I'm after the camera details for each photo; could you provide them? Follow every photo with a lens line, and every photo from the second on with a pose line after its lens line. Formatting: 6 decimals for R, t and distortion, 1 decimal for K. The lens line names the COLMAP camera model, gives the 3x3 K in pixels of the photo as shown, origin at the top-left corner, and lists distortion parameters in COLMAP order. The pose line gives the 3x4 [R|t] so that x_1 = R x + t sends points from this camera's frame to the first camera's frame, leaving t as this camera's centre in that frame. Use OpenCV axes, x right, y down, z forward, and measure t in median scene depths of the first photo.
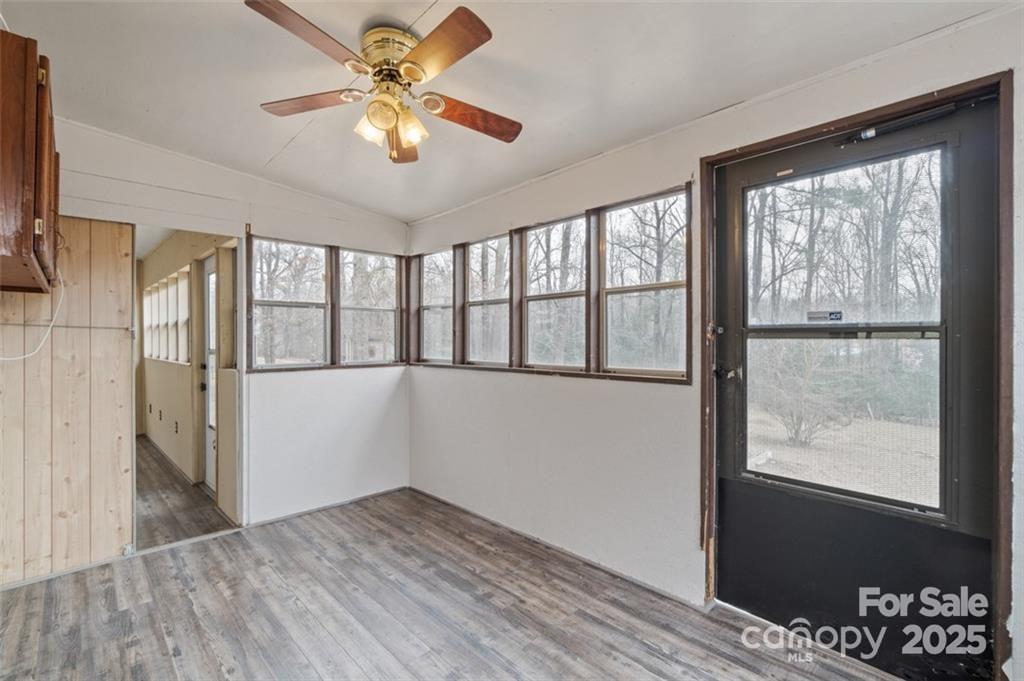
lens RADIAL K [[461.4, 0, 512.0], [0, 461.4, 340.5], [0, 0, 1]] dist [0.000134, 0.000085]
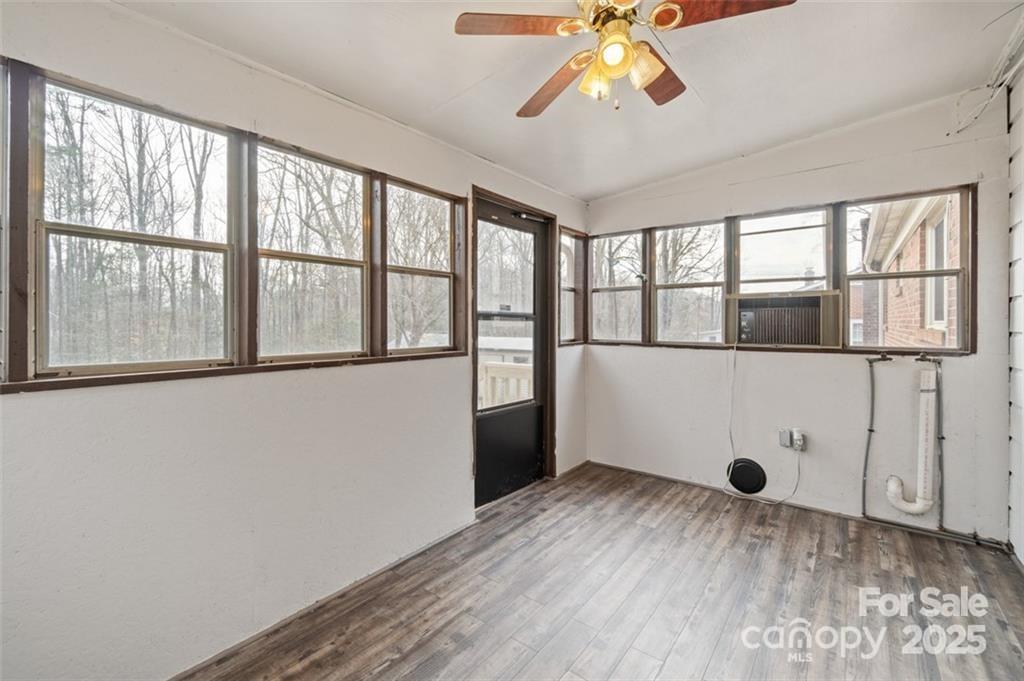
lens RADIAL K [[445.1, 0, 512.0], [0, 445.1, 319.7], [0, 0, 1]] dist [-0.000330, -0.000034]
pose [[-0.148457, 0.007134, 0.988893, -0.791318], [-0.005156, 0.999955, -0.007988, 0.004424], [-0.988905, -0.006284, -0.148413, 0.970256]]
